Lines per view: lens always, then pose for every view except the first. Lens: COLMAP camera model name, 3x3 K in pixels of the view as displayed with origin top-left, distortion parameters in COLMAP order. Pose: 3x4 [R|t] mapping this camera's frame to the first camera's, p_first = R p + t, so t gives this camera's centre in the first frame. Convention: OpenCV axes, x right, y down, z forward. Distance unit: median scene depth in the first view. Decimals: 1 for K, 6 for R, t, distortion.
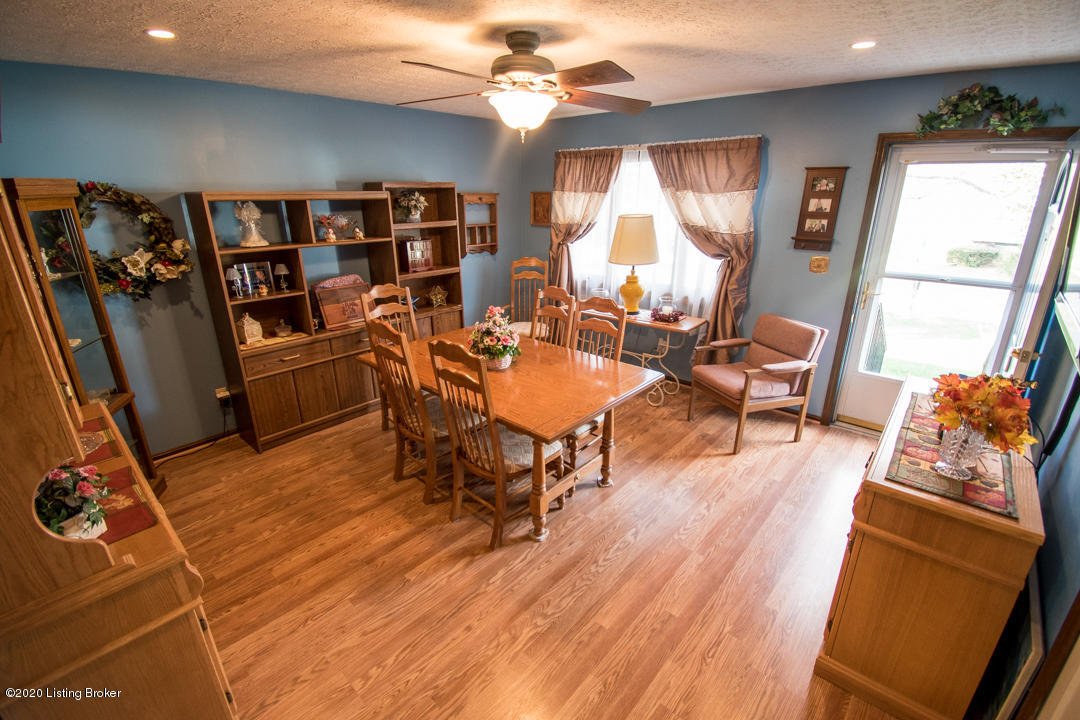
lens RADIAL K [[484.1, 0, 540.0], [0, 484.1, 360.0], [0, 0, 1]] dist [0.022255, -0.028033]
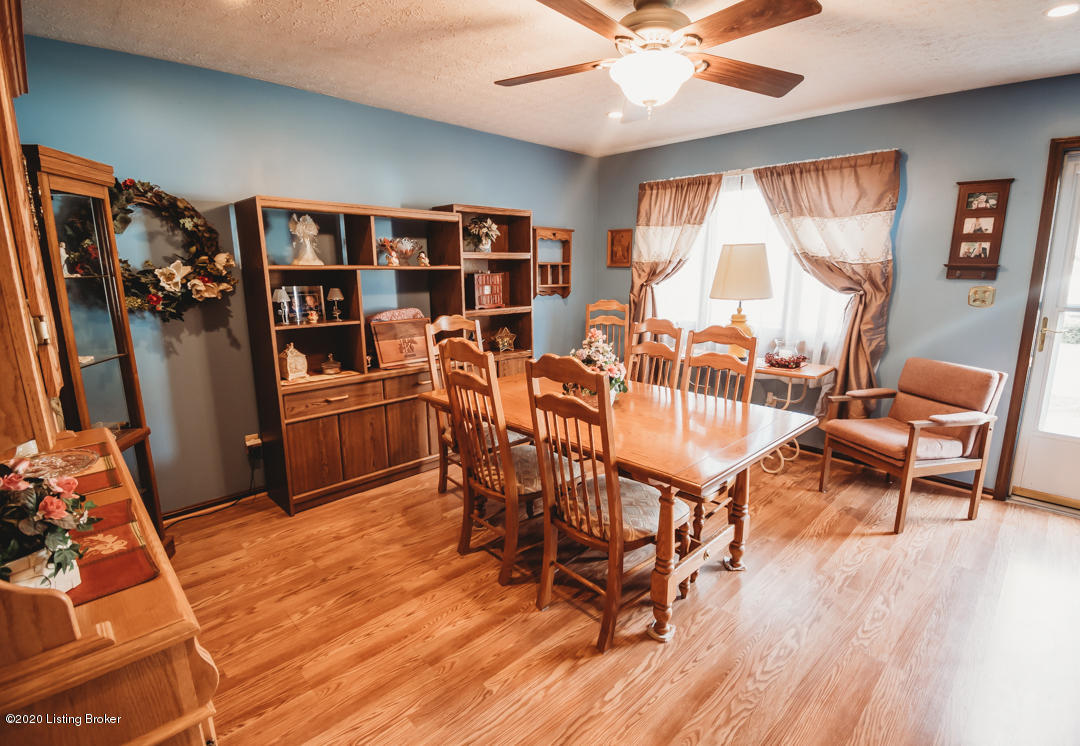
lens RADIAL K [[519.3, 0, 556.5], [0, 519.3, 371.3], [0, 0, 1]] dist [0.021443, -0.027016]
pose [[0.998844, 0.014139, -0.045936, -0.106060], [-0.020288, 0.990459, -0.136306, 0.067821], [0.043570, 0.137081, 0.989601, 0.137543]]
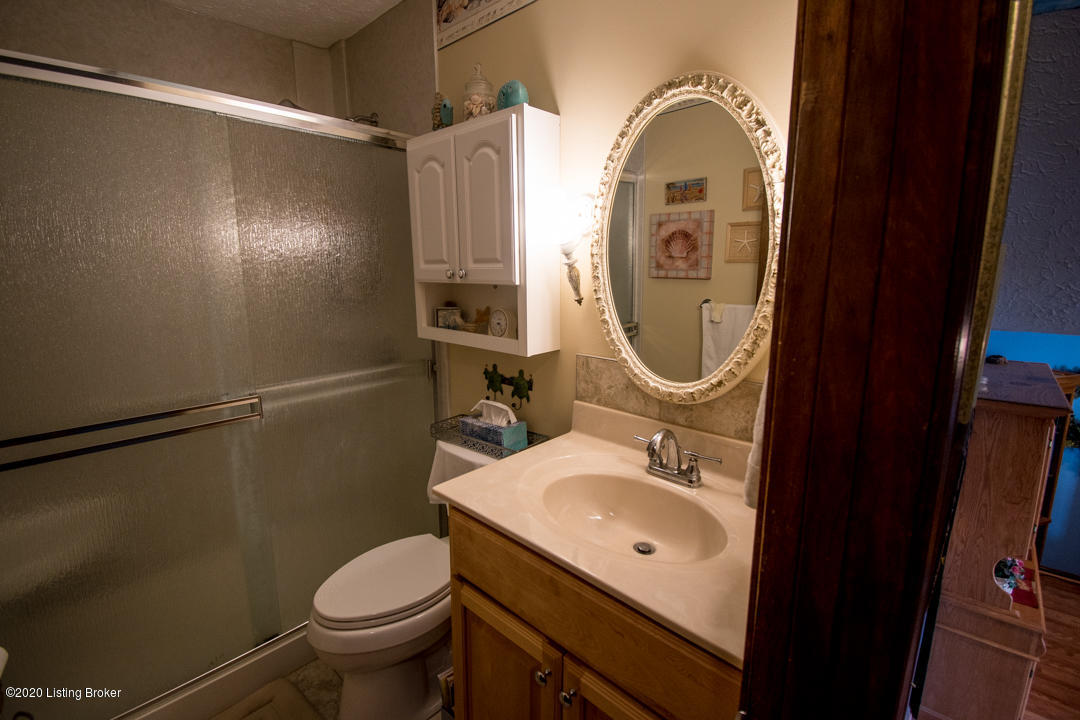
lens RADIAL K [[470.5, 0, 540.0], [0, 470.5, 360.0], [0, 0, 1]] dist [-0.000647, -0.010831]
pose [[-0.013222, 0.199534, -0.979802, 0.335467], [-0.331145, 0.923718, 0.192581, -0.108314], [0.943487, 0.327003, 0.053861, -0.527140]]
